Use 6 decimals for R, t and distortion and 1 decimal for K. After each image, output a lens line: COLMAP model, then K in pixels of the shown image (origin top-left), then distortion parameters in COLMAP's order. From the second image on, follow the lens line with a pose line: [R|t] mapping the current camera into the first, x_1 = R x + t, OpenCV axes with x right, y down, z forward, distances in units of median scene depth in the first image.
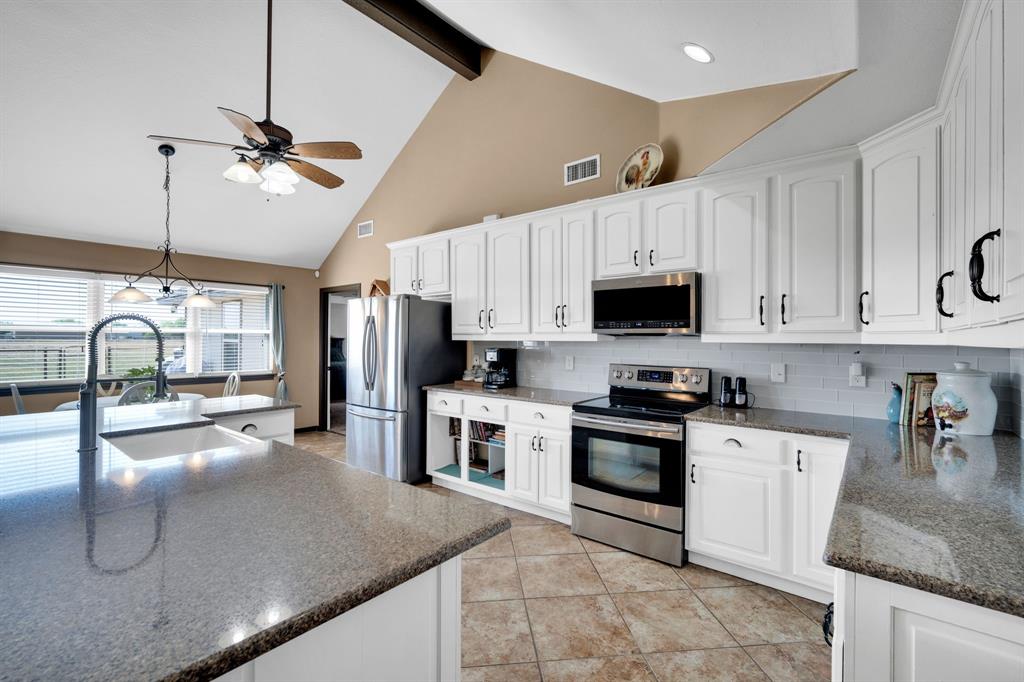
lens RADIAL K [[453.7, 0, 508.8], [0, 453.7, 330.9], [0, 0, 1]] dist [0.002400, -0.000338]
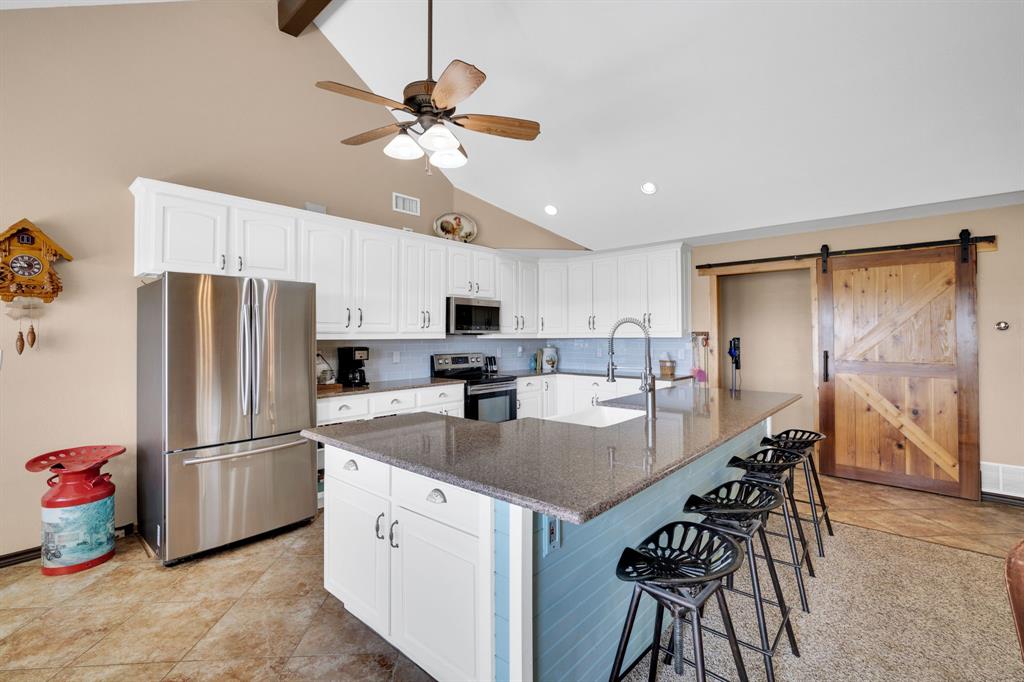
lens RADIAL K [[453.7, 0, 509.9], [0, 453.7, 334.3], [0, 0, 1]] dist [0.002400, -0.000338]
pose [[0.047021, 0.009513, 0.998849, -1.218994], [-0.002758, 0.999952, -0.009393, 0.022293], [-0.998890, -0.002313, 0.047045, 0.729926]]
